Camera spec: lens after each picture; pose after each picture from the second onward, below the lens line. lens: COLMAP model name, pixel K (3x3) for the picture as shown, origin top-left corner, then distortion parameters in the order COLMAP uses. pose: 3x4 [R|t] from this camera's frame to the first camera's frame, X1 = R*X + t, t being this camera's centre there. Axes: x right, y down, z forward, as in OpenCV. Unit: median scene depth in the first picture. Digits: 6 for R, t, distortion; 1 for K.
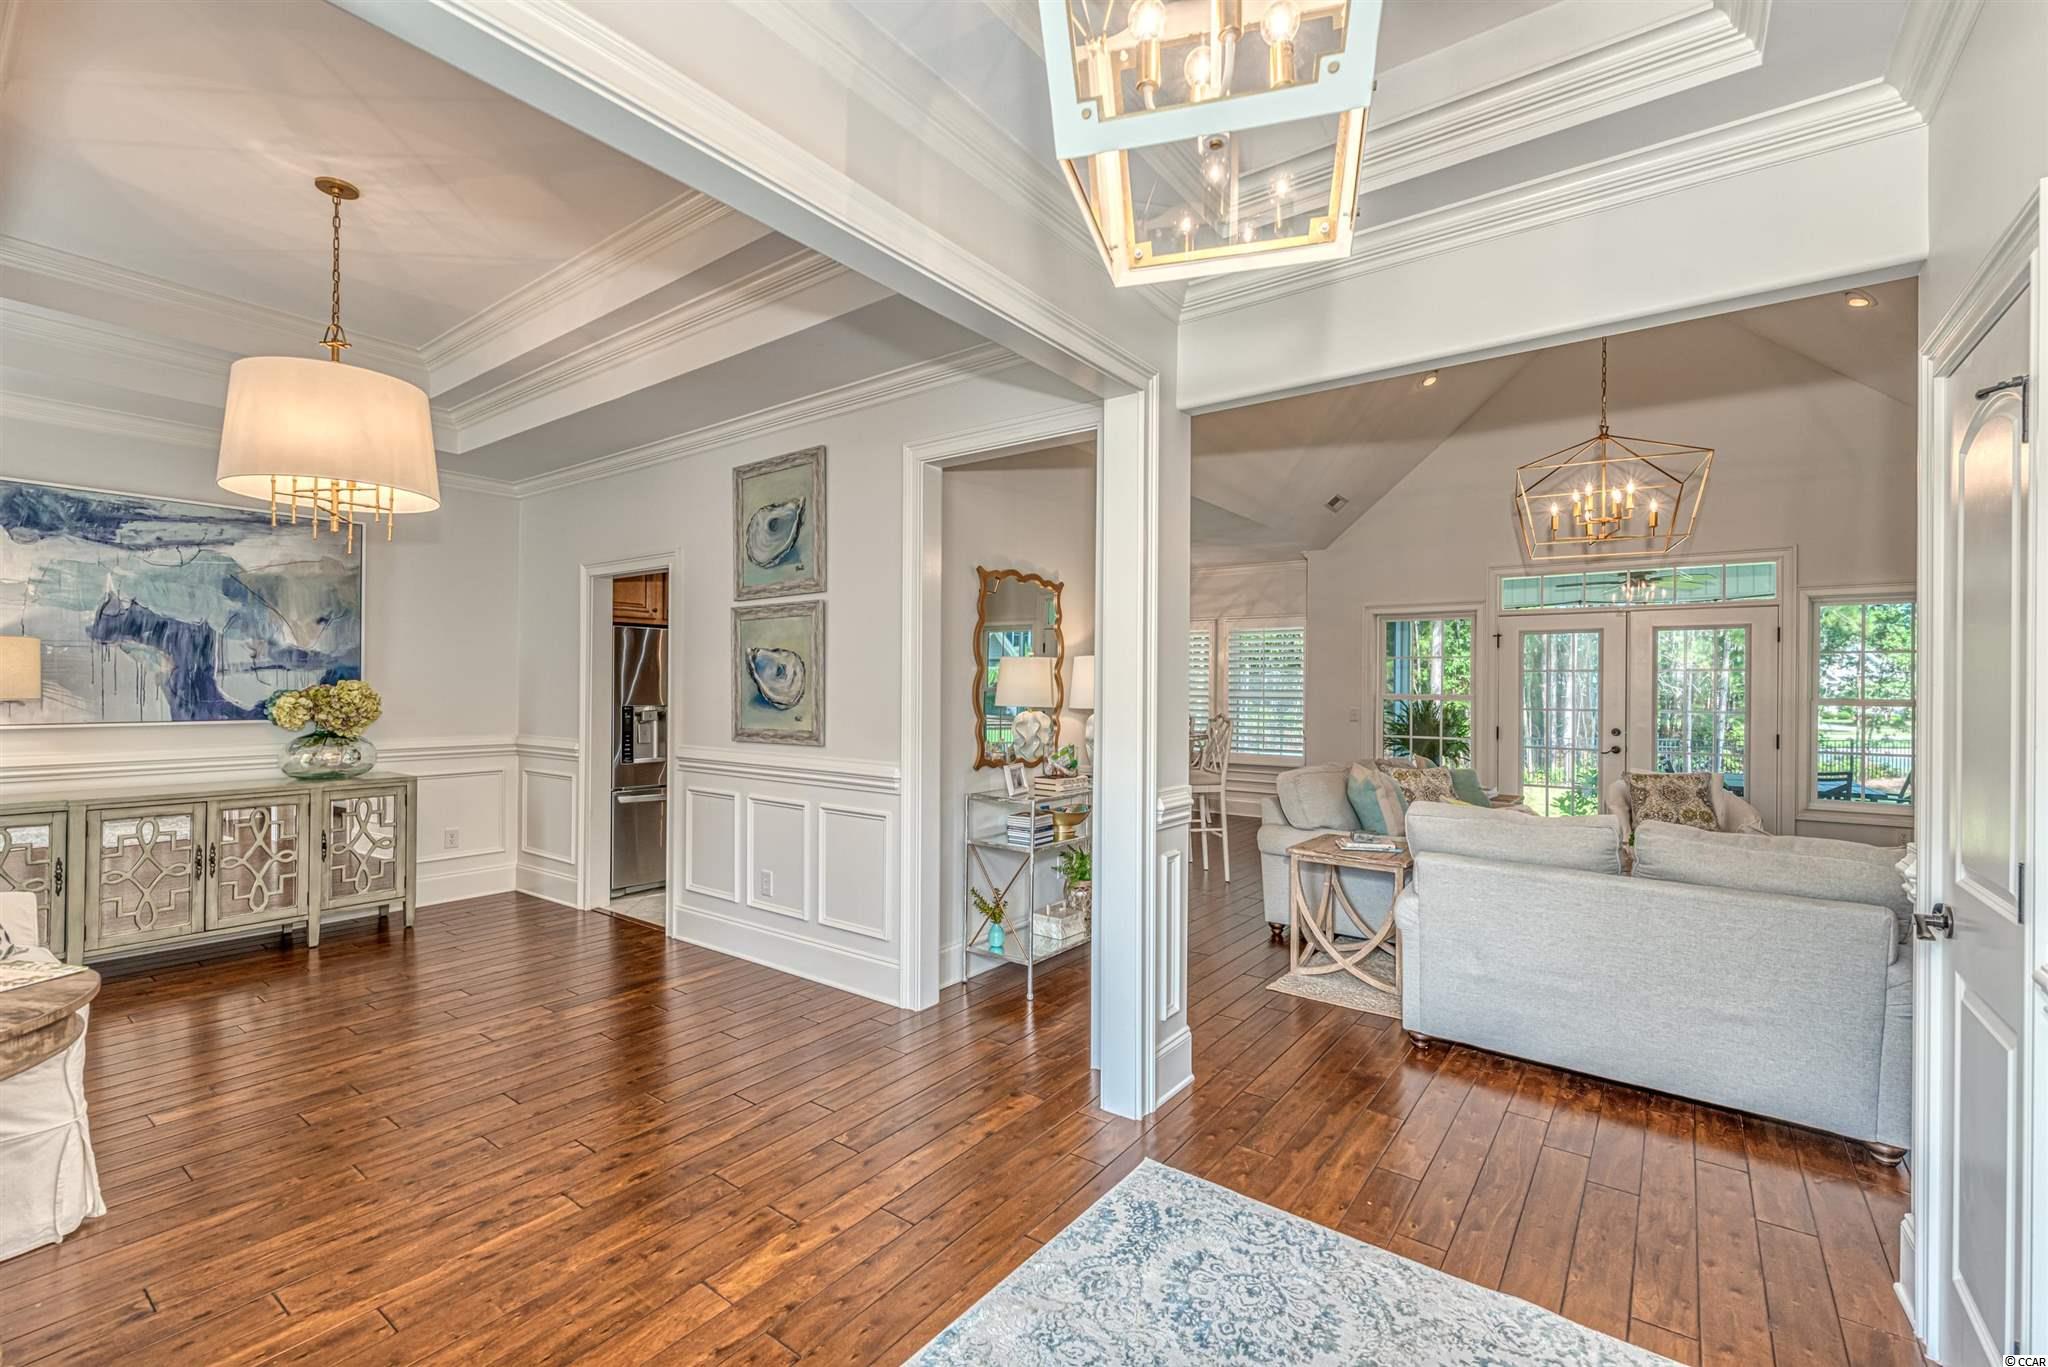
lens RADIAL K [[881.3, 0, 1024.0], [0, 881.3, 683.5], [0, 0, 1]] dist [0.000303, 0.000002]
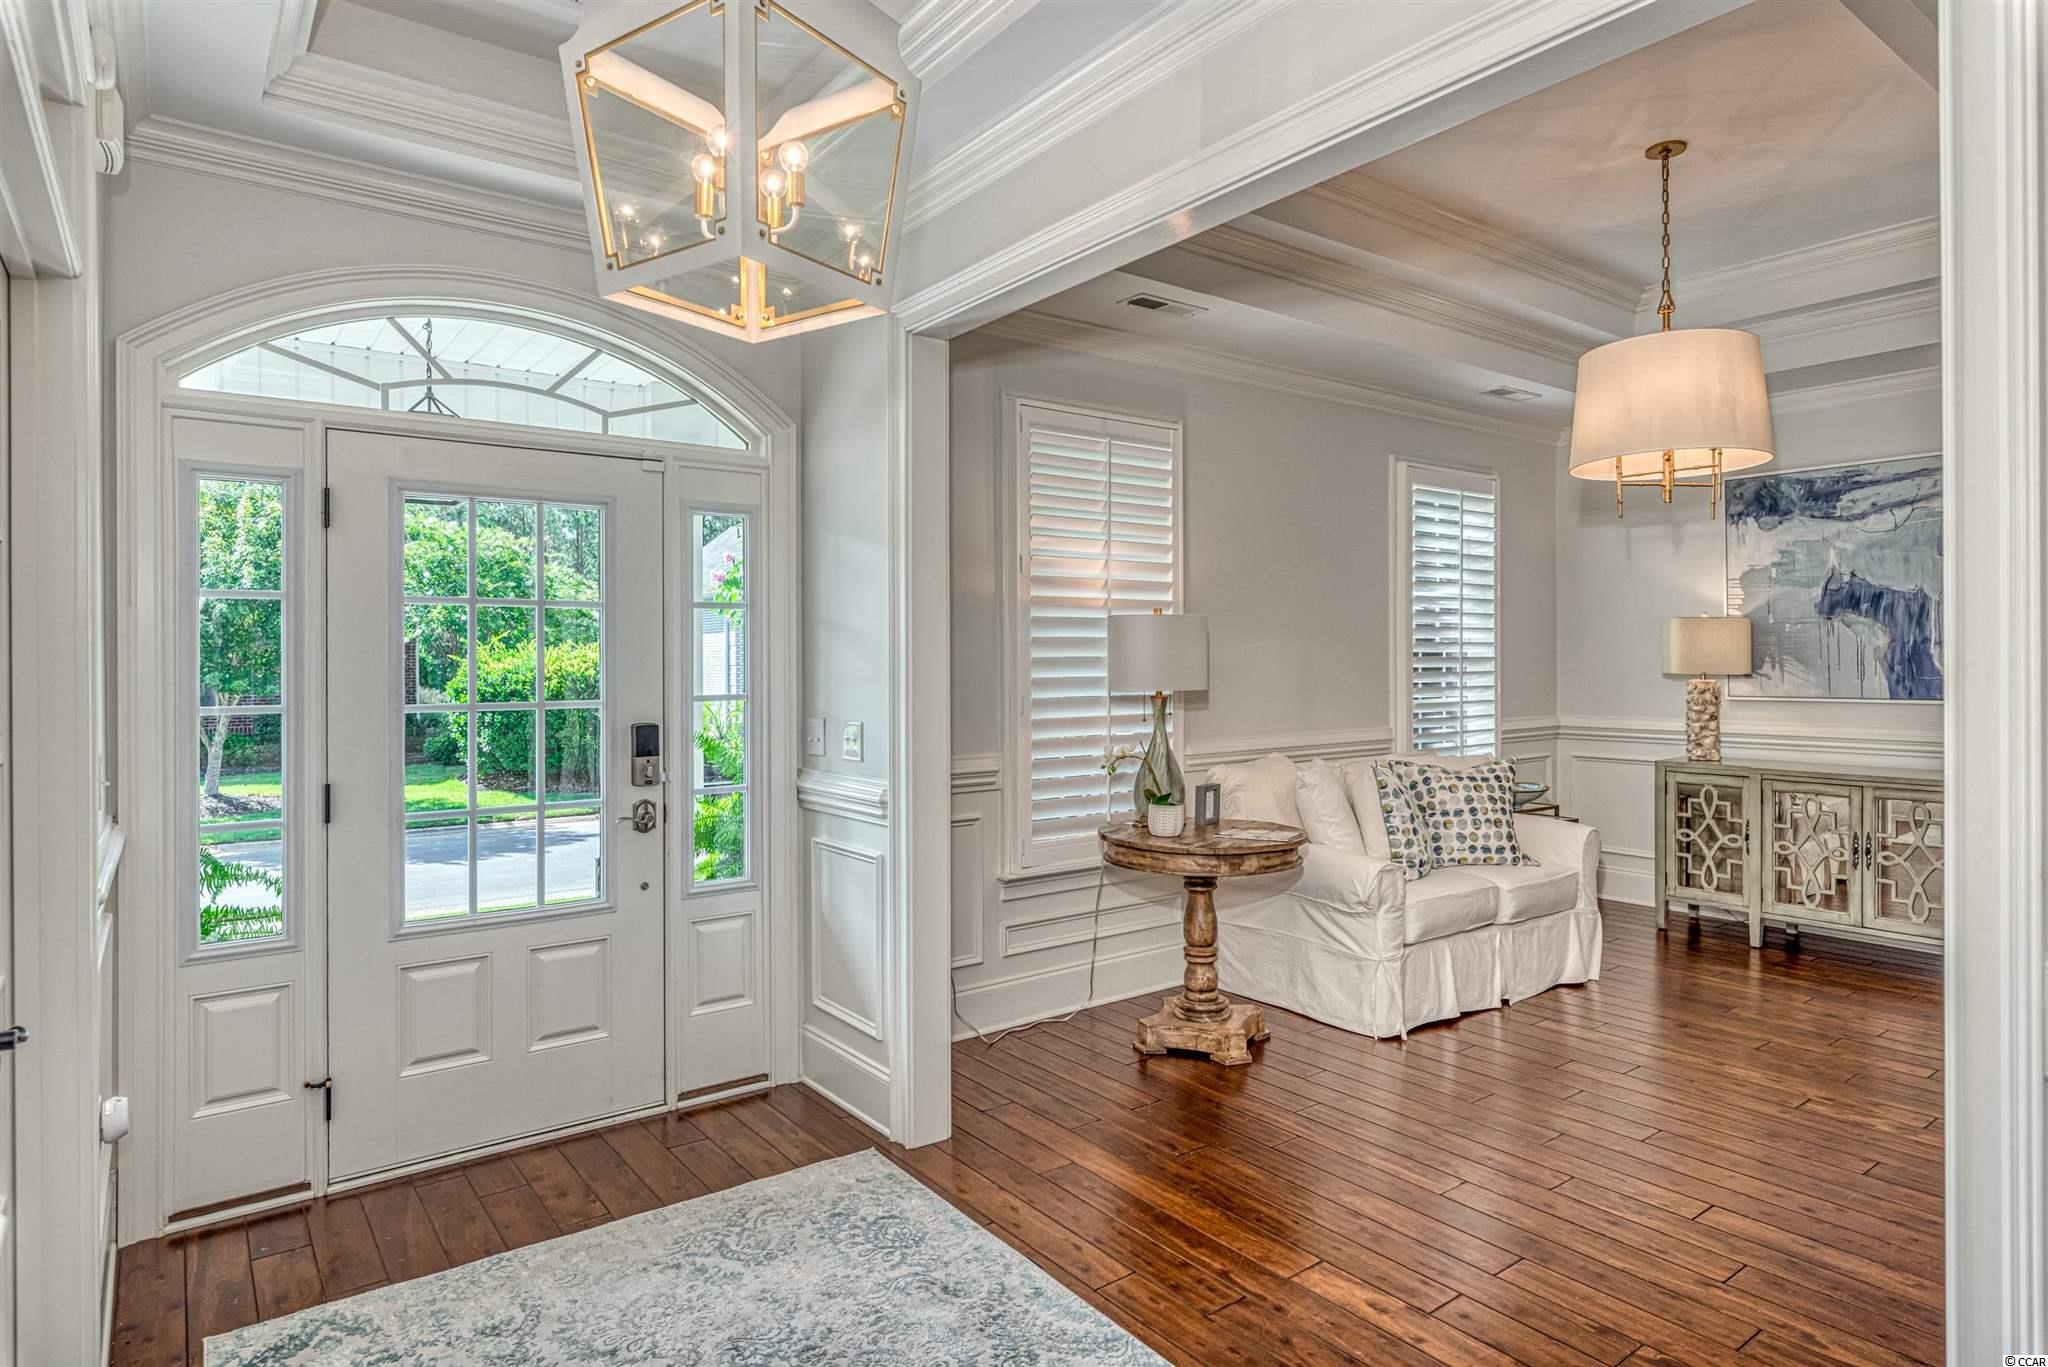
lens RADIAL K [[1137.9, 0, 1025.3], [0, 1137.9, 651.7], [0, 0, 1]] dist [-0.003090, -0.000026]
pose [[-0.285987, -0.010881, -0.958172, 0.443975], [0.008073, 0.999873, -0.013764, 0.002598], [0.958200, -0.011671, -0.285862, 0.482925]]
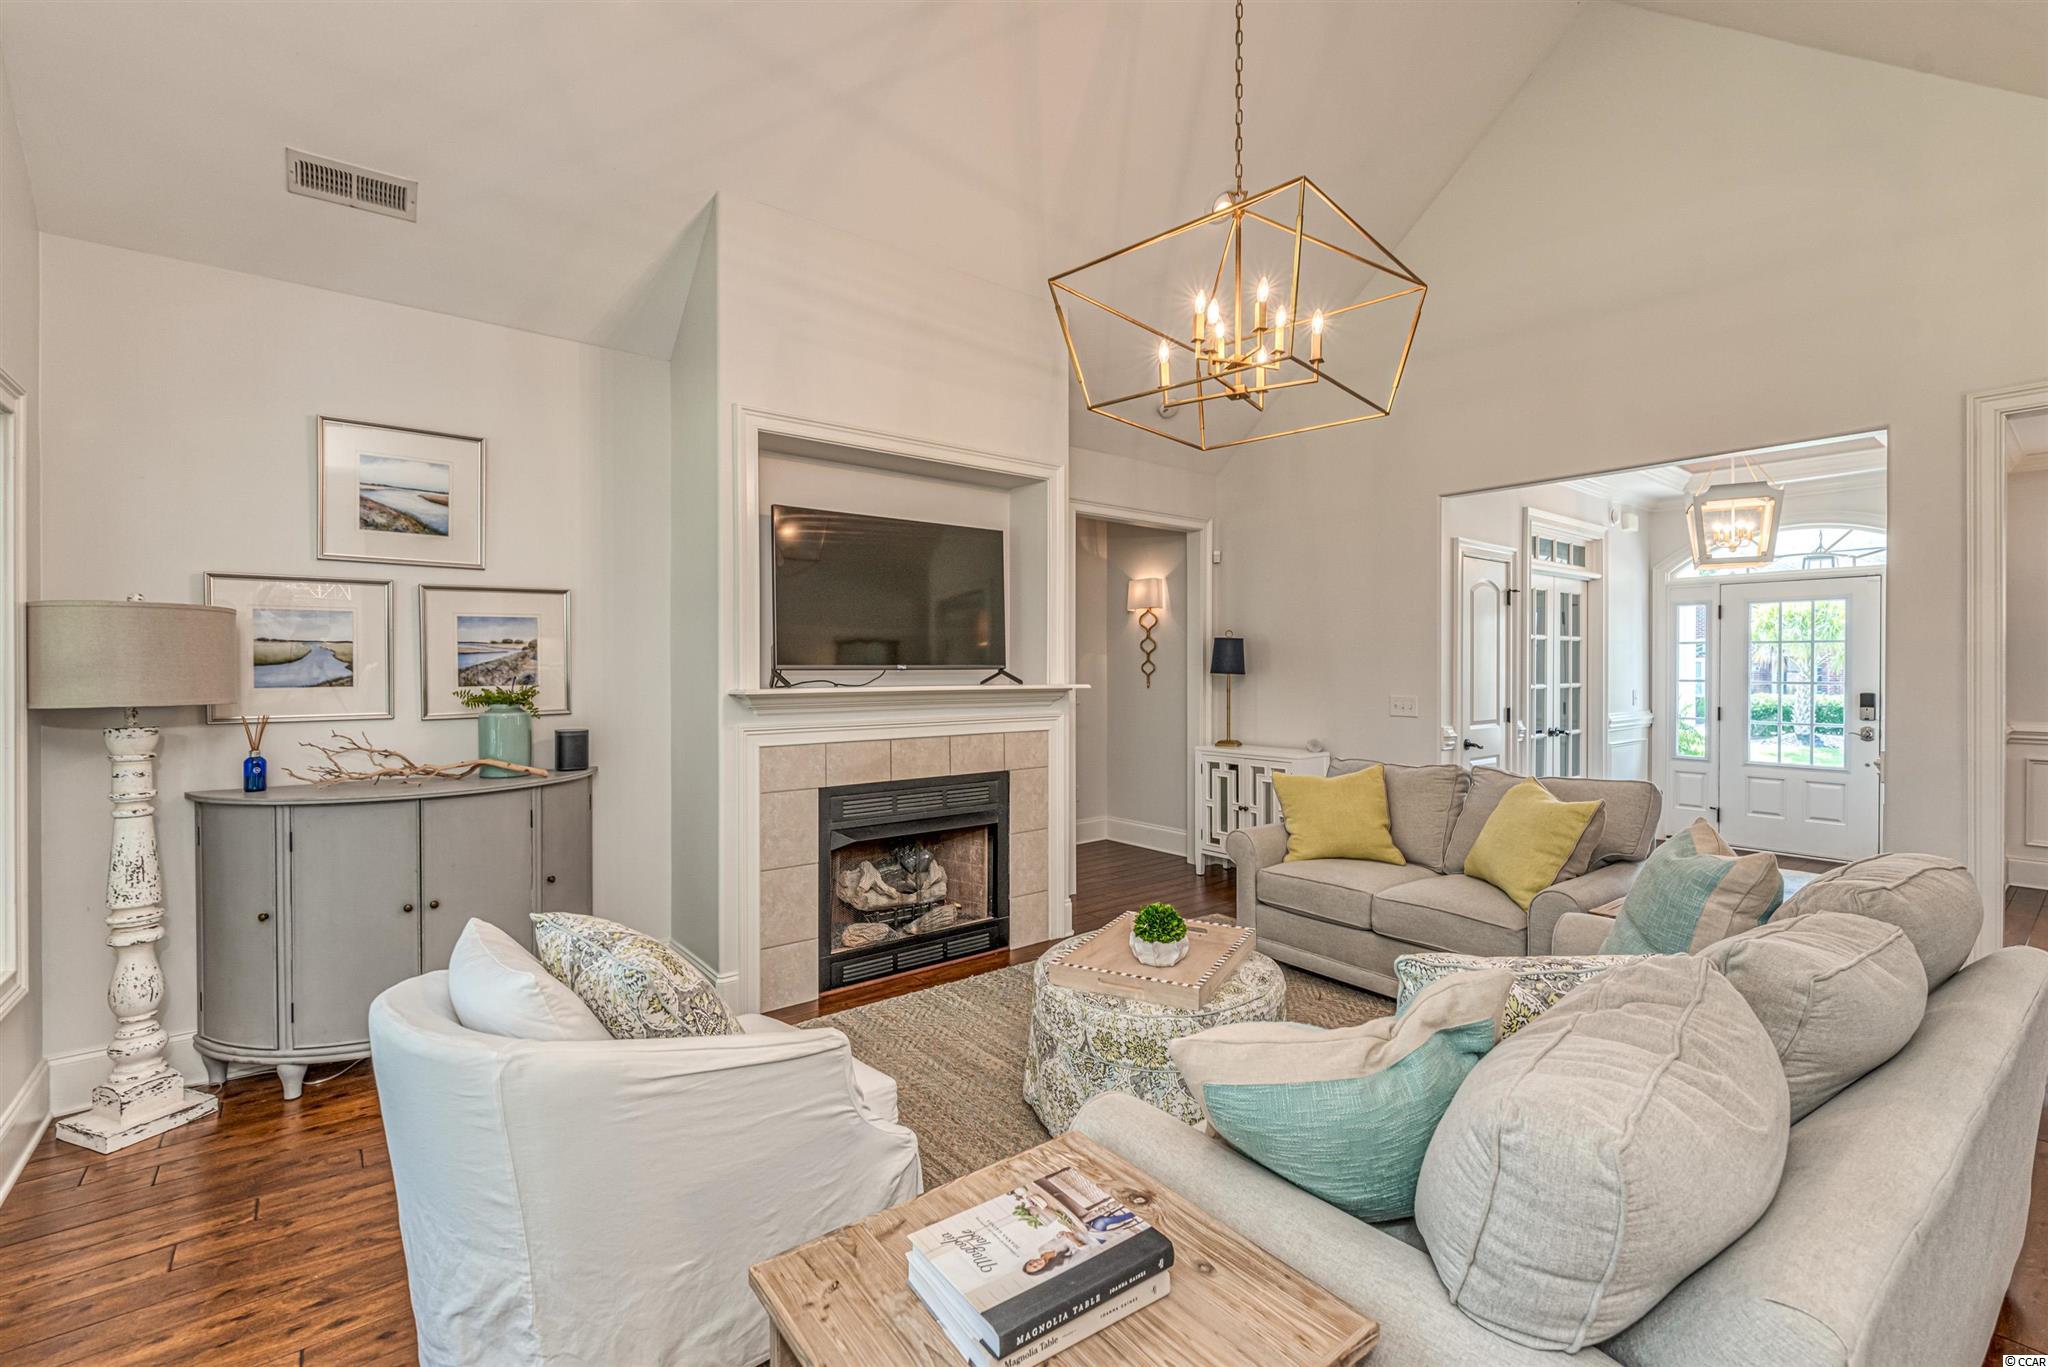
lens RADIAL K [[883.9, 0, 1023.8], [0, 883.9, 669.2], [0, 0, 1]] dist [0.000099, -0.000103]
pose [[-0.966704, -0.008463, 0.255757, 0.686424], [-0.008385, 0.999964, 0.001396, 0.010666], [-0.255759, -0.000795, -0.966740, 1.674450]]
